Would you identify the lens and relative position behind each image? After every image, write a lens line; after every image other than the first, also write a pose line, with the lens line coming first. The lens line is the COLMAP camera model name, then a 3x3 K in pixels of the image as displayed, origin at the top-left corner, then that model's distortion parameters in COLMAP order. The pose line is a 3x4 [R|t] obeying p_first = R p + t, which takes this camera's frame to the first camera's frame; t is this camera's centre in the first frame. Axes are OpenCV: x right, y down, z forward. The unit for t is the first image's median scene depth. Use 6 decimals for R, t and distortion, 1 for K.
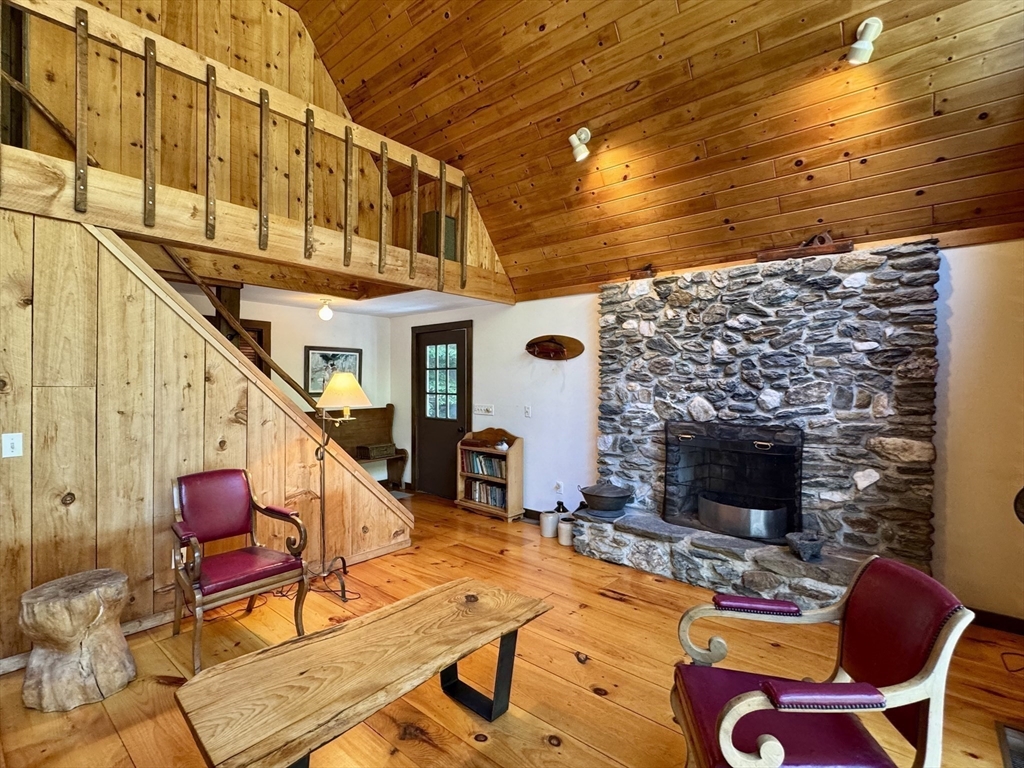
lens RADIAL K [[492.7, 0, 513.4], [0, 492.7, 385.4], [0, 0, 1]] dist [-0.001579, -0.000586]
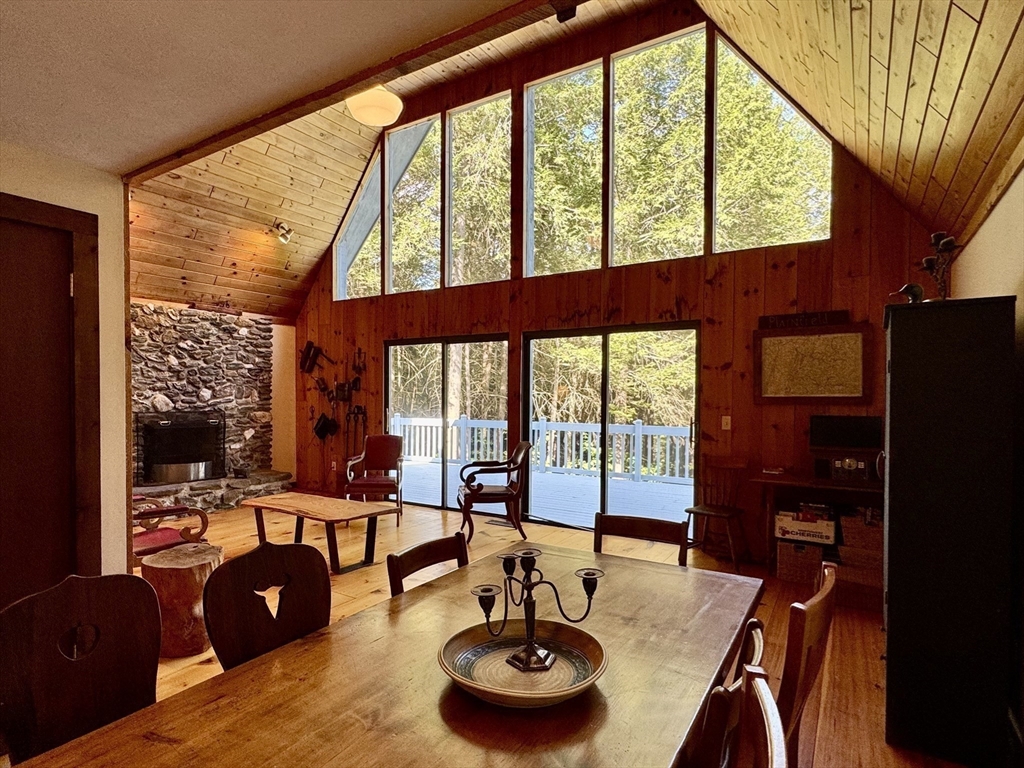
lens RADIAL K [[559.3, 0, 494.6], [0, 559.3, 405.5], [0, 0, 1]] dist [-0.003445, -0.000431]
pose [[-0.129002, -0.030670, 0.991170, -1.523991], [0.002788, 0.999506, 0.031290, 0.008972], [-0.991640, 0.006800, -0.128853, 0.296155]]
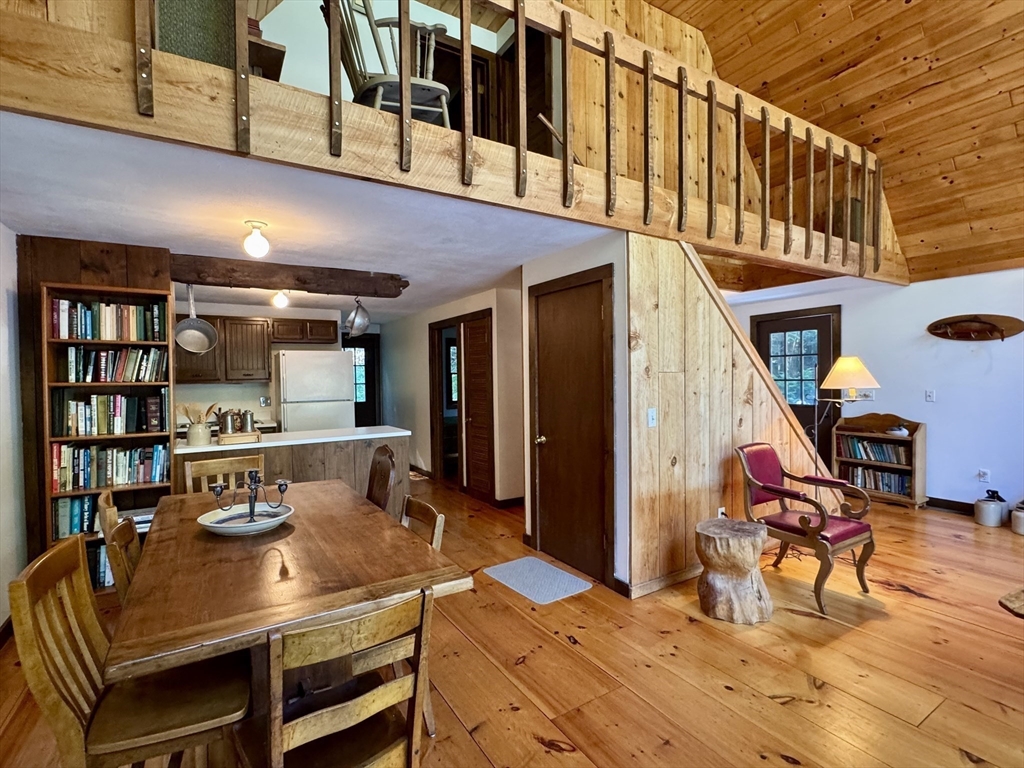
lens RADIAL K [[492.7, 0, 513.9], [0, 492.7, 385.5], [0, 0, 1]] dist [-0.001579, -0.000586]
pose [[0.951886, -0.013659, -0.306147, -0.684902], [0.018060, 0.999770, 0.011548, 0.010906], [0.305919, -0.016522, 0.951914, -0.244778]]
